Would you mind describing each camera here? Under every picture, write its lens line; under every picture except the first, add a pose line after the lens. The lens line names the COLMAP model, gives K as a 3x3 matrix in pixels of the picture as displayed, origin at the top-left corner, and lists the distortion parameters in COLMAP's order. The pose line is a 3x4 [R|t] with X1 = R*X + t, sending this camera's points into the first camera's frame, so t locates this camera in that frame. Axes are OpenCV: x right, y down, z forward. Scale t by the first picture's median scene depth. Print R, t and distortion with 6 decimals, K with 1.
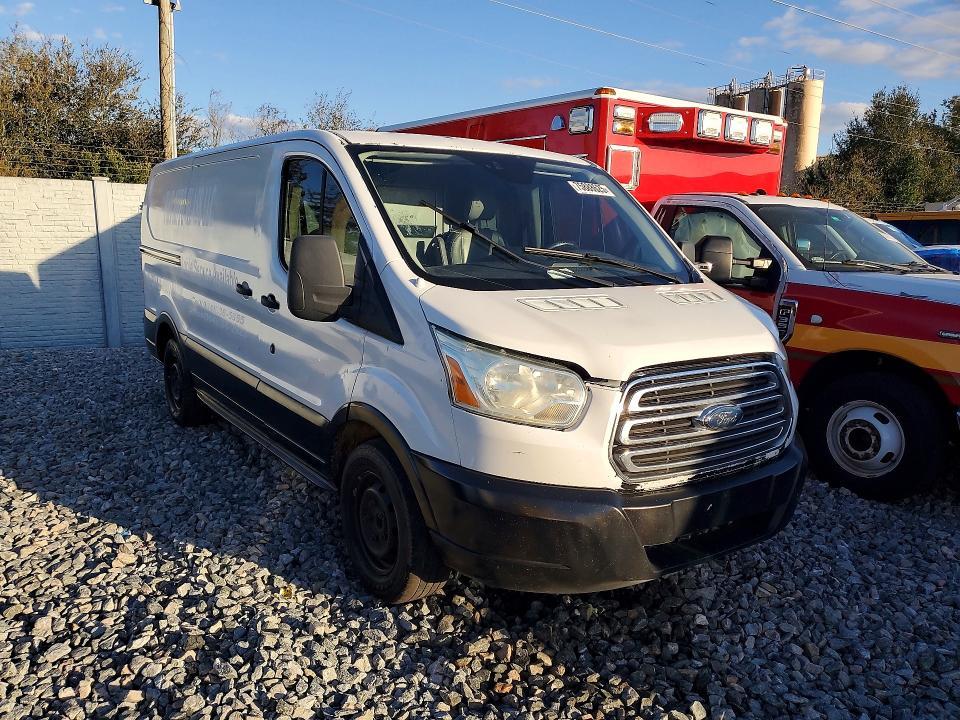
lens RADIAL K [[698.8, 0, 458.6], [0, 698.8, 360.1], [0, 0, 1]] dist [0.012340, -0.003741]
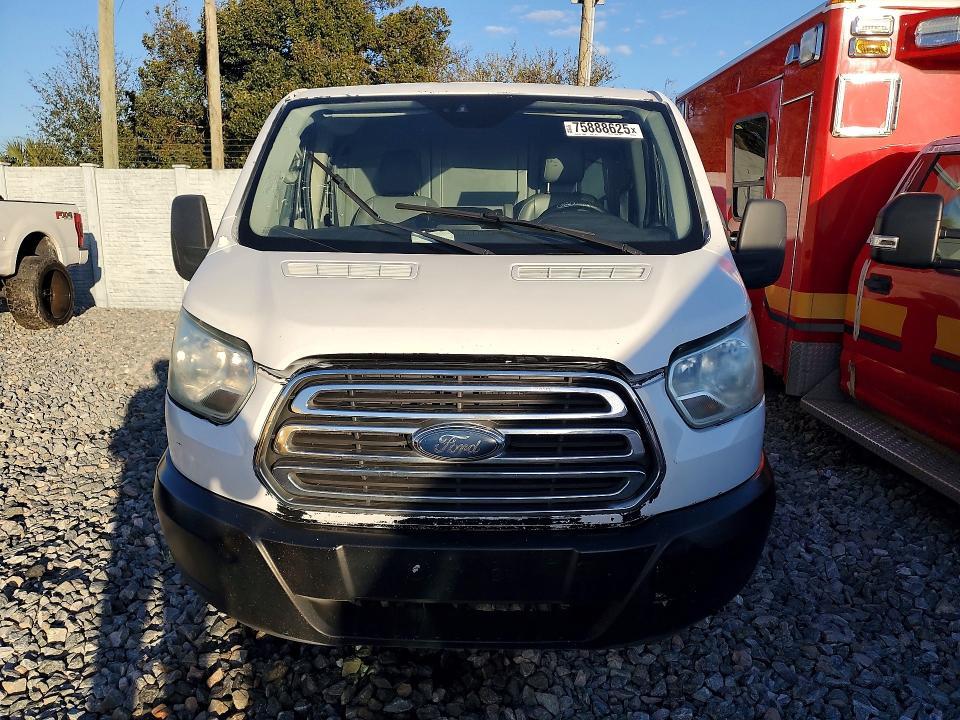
lens RADIAL K [[698.8, 0, 458.6], [0, 698.8, 360.1], [0, 0, 1]] dist [0.012340, -0.003741]
pose [[0.836870, 0.096761, -0.538782, 0.740783], [-0.087407, 0.995245, 0.042973, -0.027308], [0.540378, 0.011131, 0.841349, 0.439805]]
